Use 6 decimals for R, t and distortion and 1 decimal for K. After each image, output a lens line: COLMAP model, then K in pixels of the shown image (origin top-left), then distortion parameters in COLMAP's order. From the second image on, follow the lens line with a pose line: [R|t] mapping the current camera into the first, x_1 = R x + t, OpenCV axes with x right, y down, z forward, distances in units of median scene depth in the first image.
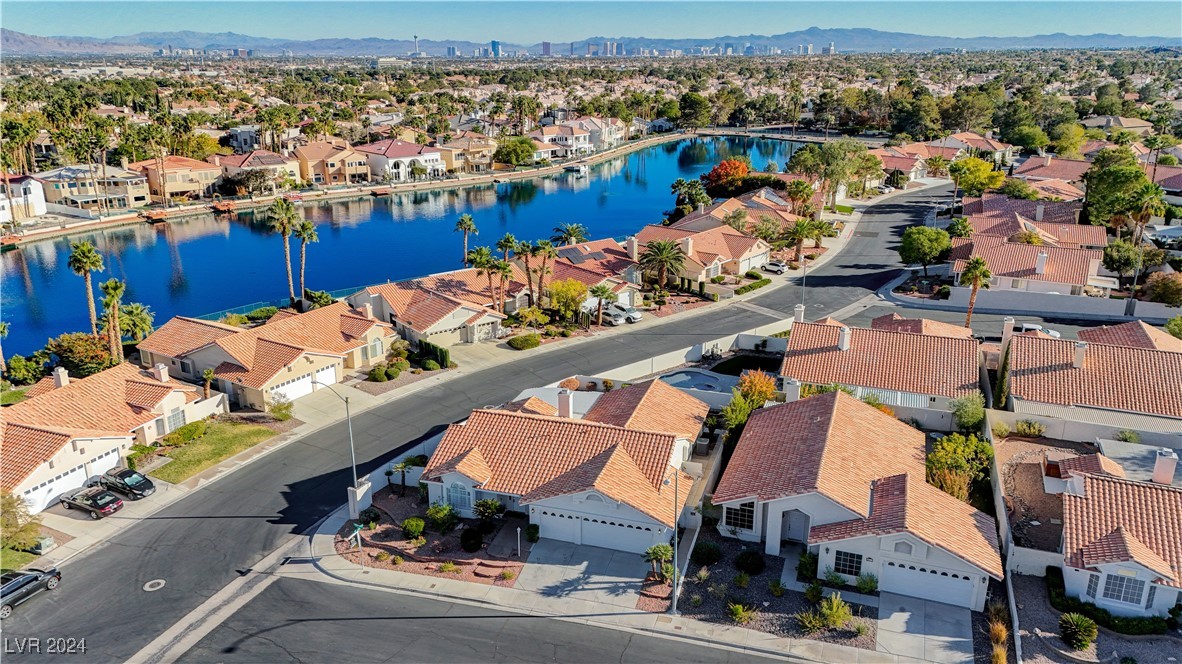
lens RADIAL K [[865.2, 0, 591.0], [0, 865.2, 332.0], [0, 0, 1]] dist [0.083899, -0.080074]
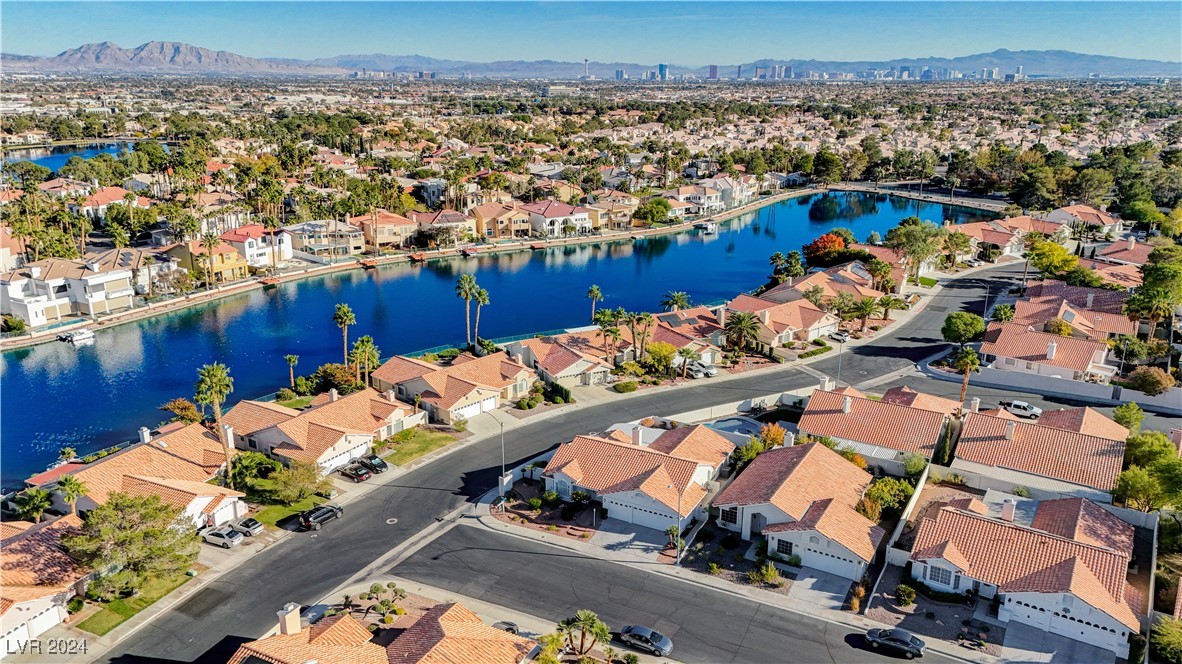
lens RADIAL K [[855.6, 0, 591.0], [0, 855.6, 332.0], [0, 0, 1]] dist [0.149564, -0.231151]
pose [[0.983452, 0.057959, -0.171650, 0.114050], [-0.061982, 0.997912, -0.018164, -0.055787], [0.170239, 0.028503, 0.984991, -0.423932]]
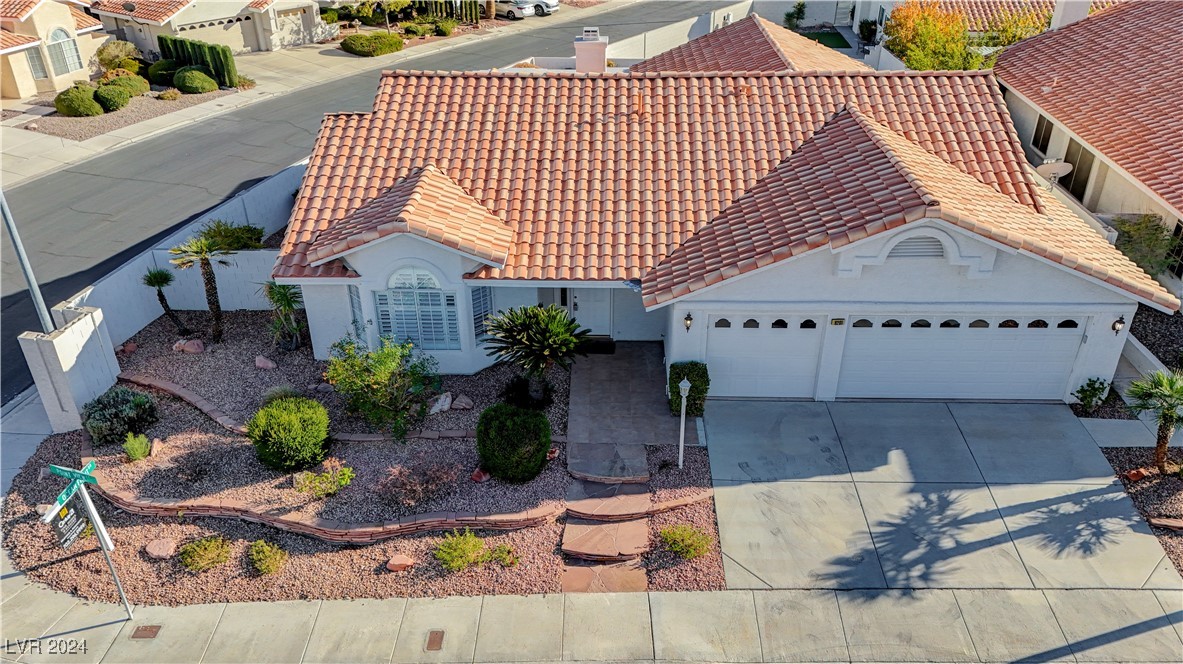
lens RADIAL K [[883.7, 0, 594.5], [0, 883.7, 326.7], [0, 0, 1]] dist [0.081851, -0.078685]
pose [[0.960786, -0.138796, 0.240055, -0.117108], [0.089496, 0.974598, 0.205302, 0.092927], [-0.262453, -0.175767, 0.948802, 0.470130]]
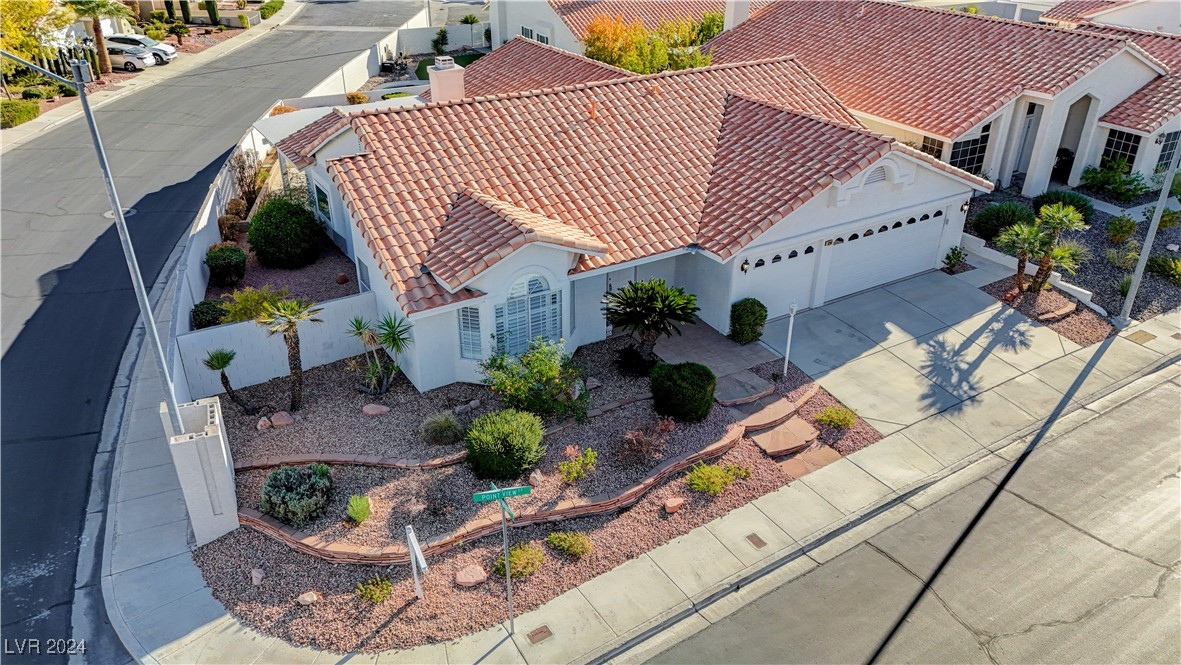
lens RADIAL K [[864.4, 0, 590.5], [0, 864.4, 332.5], [0, 0, 1]] dist [0.083899, -0.080074]
pose [[0.656616, -0.351673, 0.667220, -0.255772], [0.228257, 0.935813, 0.268612, 0.075259], [-0.718857, -0.024078, 0.694741, 0.517221]]
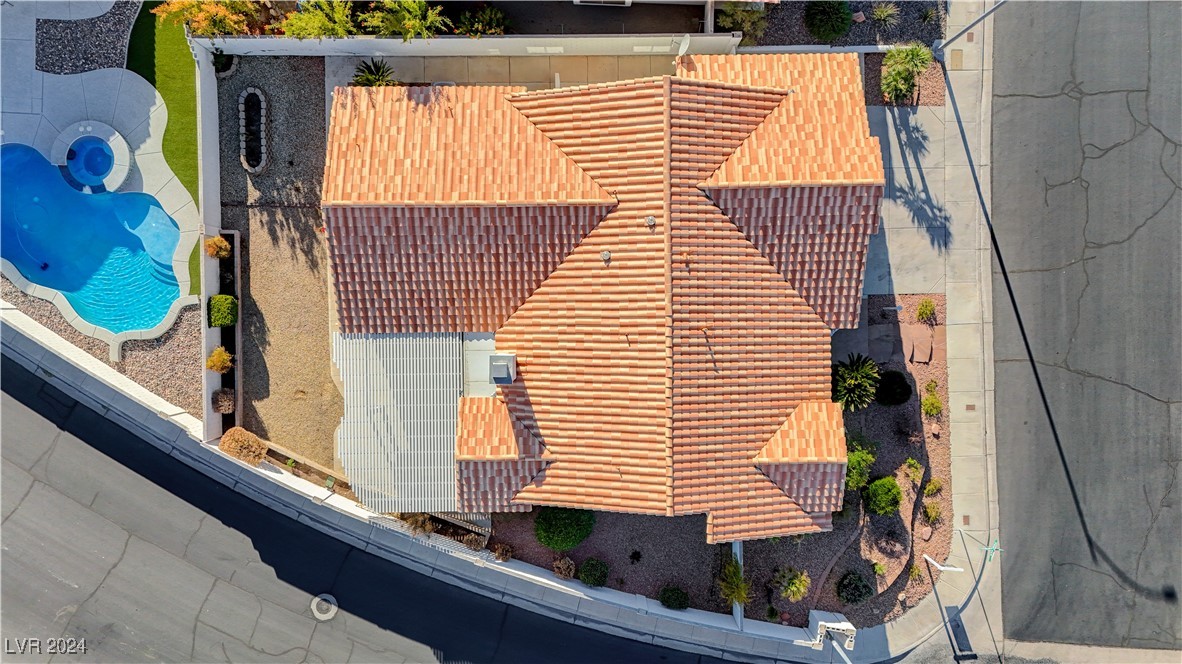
lens RADIAL K [[882.9, 0, 594.0], [0, 882.9, 326.7], [0, 0, 1]] dist [0.081851, -0.078685]
pose [[-0.308411, -0.951159, -0.013380, -0.013400], [0.301967, -0.111230, 0.946807, -0.283280], [-0.902053, 0.287965, 0.321523, 0.643076]]
